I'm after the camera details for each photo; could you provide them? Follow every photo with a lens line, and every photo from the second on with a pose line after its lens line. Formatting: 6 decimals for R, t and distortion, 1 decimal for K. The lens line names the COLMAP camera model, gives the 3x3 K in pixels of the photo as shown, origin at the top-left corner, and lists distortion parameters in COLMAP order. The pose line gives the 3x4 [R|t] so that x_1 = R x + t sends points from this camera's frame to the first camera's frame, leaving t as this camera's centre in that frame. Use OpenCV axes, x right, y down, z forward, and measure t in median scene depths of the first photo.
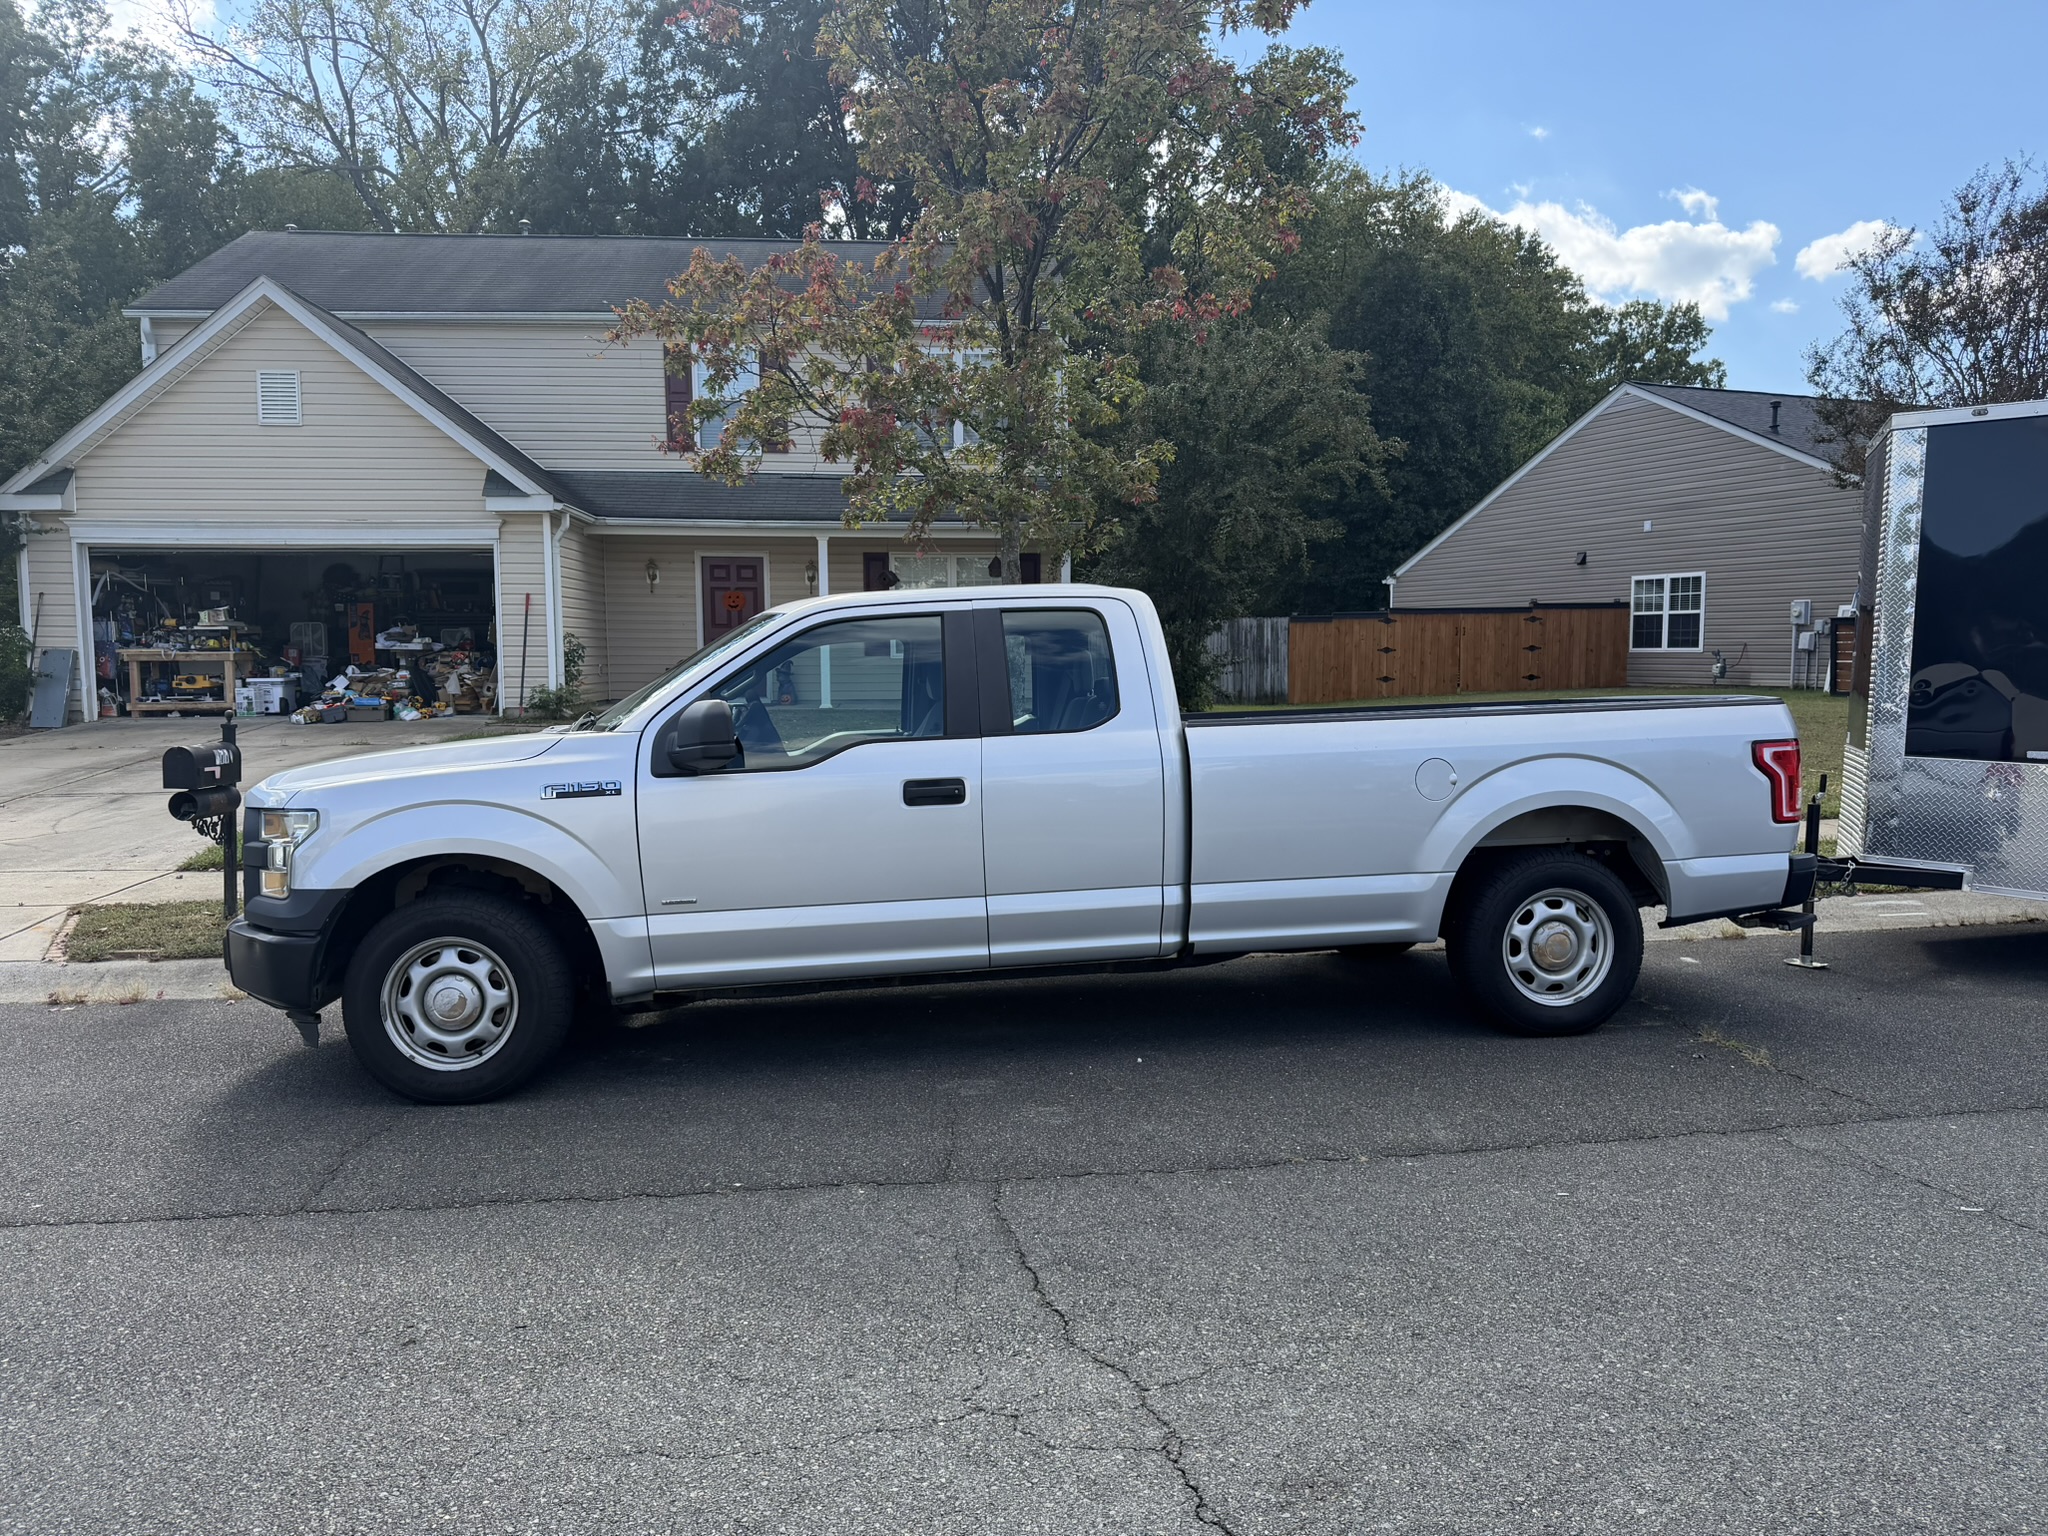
lens RADIAL K [[1452.3, 0, 1053.2], [0, 1452.3, 779.1], [0, 0, 1]] dist [0.059953, -0.084403]
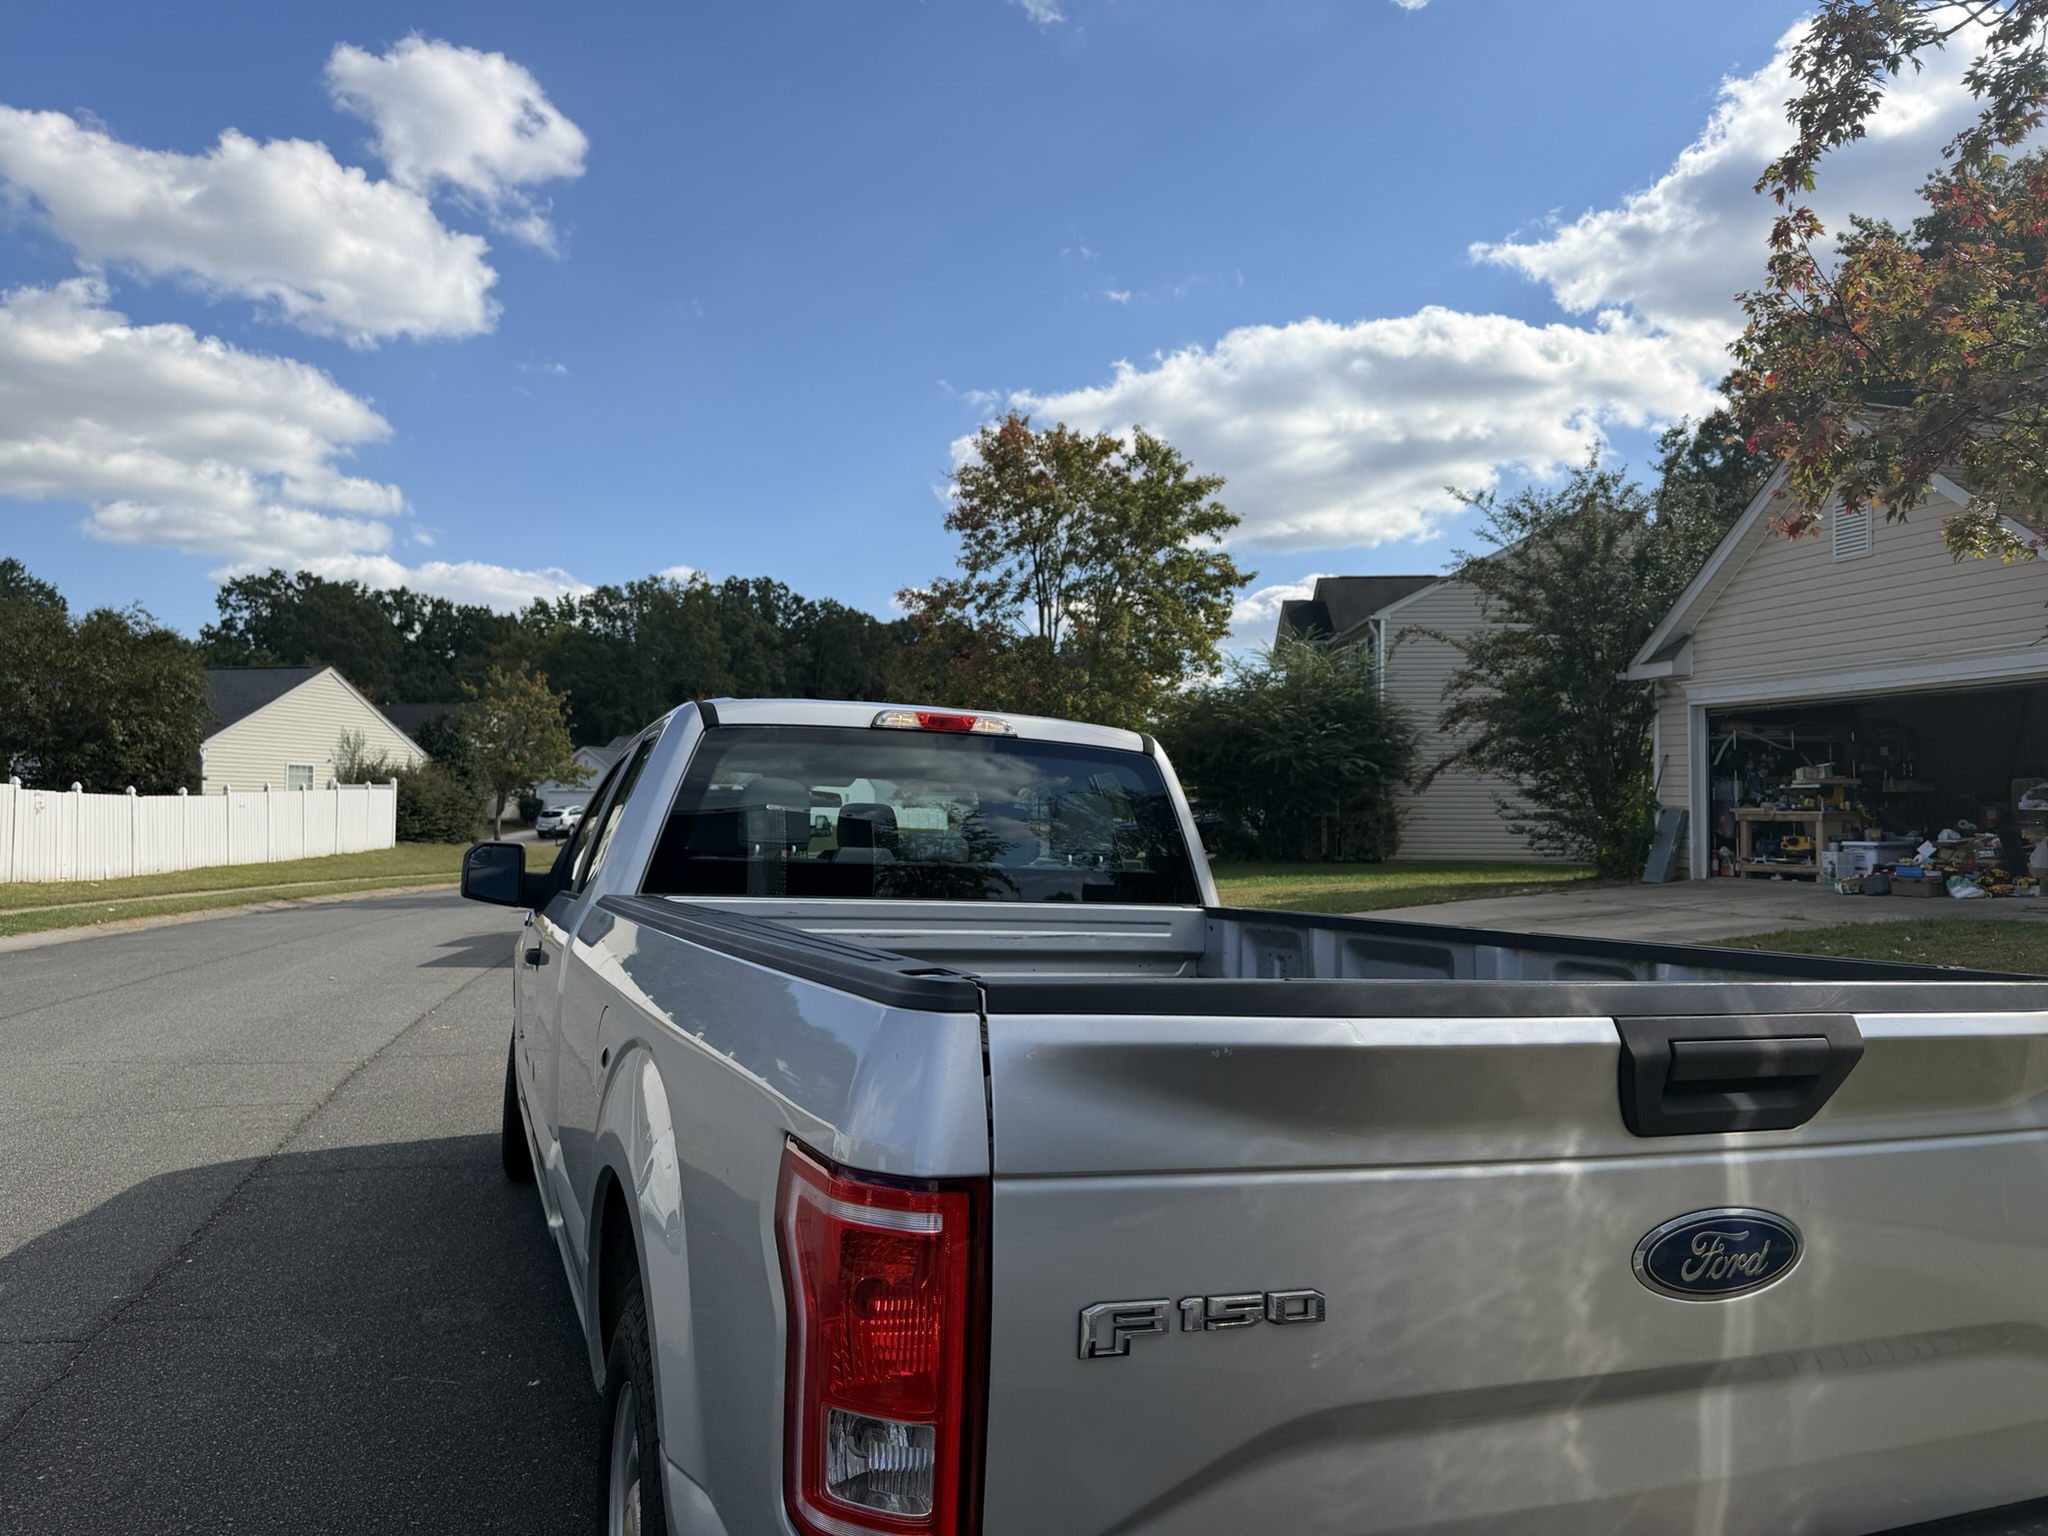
lens RADIAL K [[1452.3, 0, 1027.9], [0, 1452.3, 762.7], [0, 0, 1]] dist [0.059953, -0.084403]
pose [[0.192679, -0.031654, -0.980751, 0.242355], [-0.094962, 0.994187, -0.050743, -0.023346], [0.976656, 0.102911, 0.188553, 0.337457]]
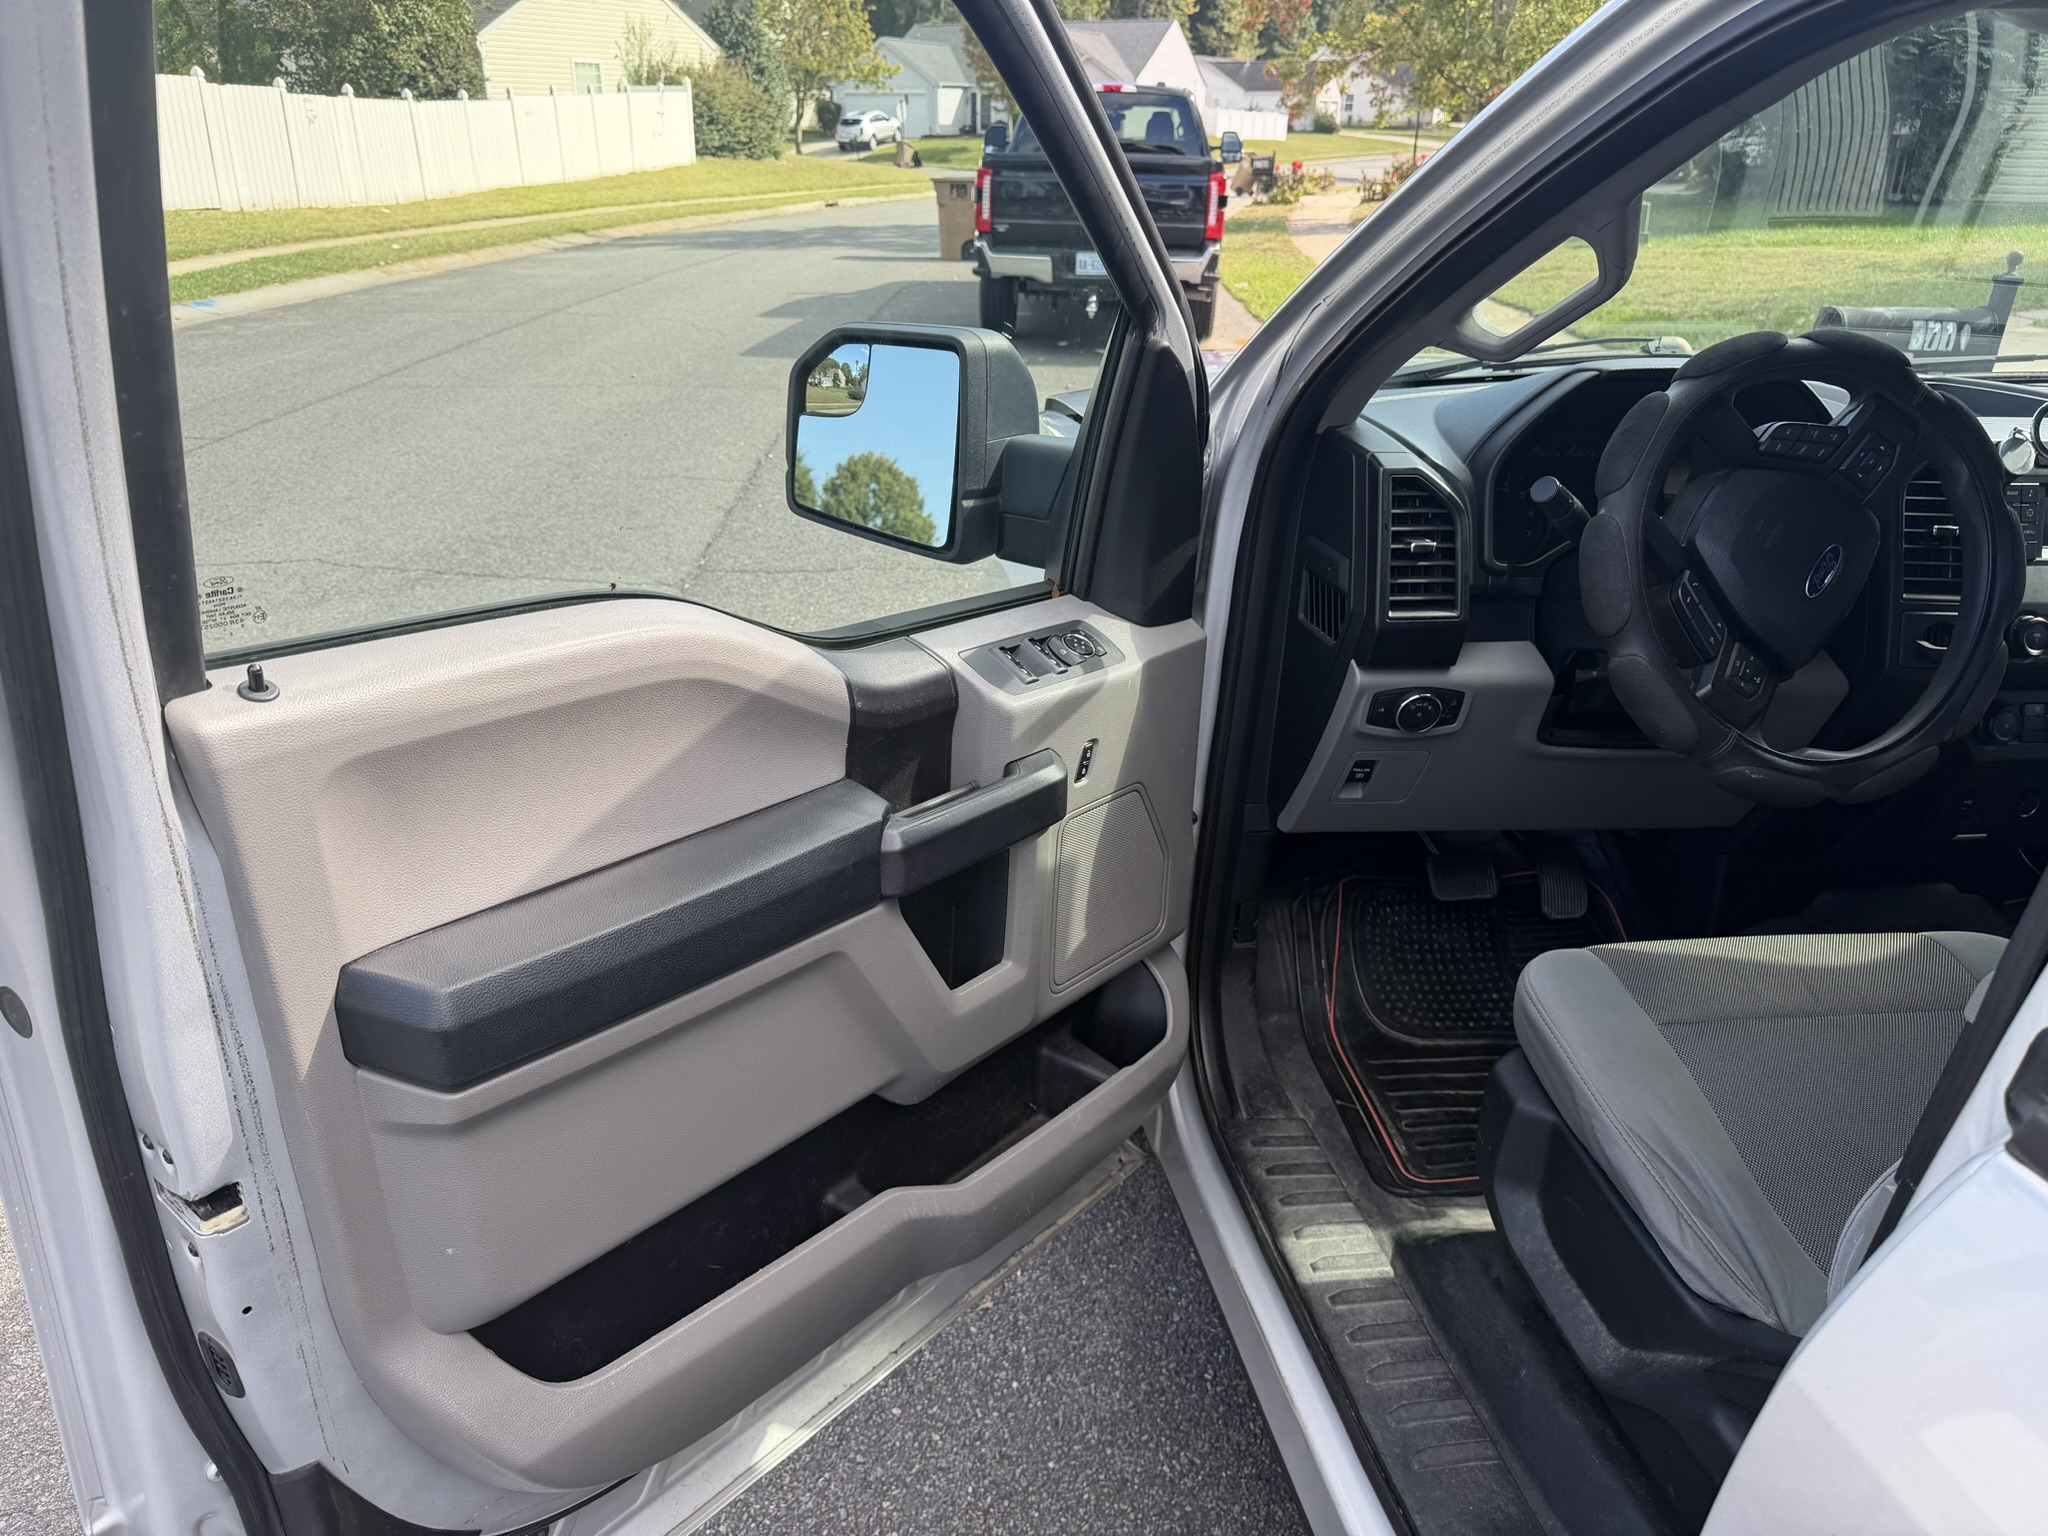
lens RADIAL K [[1452.3, 0, 991.7], [0, 1452.3, 764.4], [0, 0, 1]] dist [0.059953, -0.084403]
pose [[-0.029066, 0.405211, -0.913761, 0.007709], [-0.096697, 0.908720, 0.406052, -0.023046], [0.994889, 0.100160, 0.012770, 0.287971]]
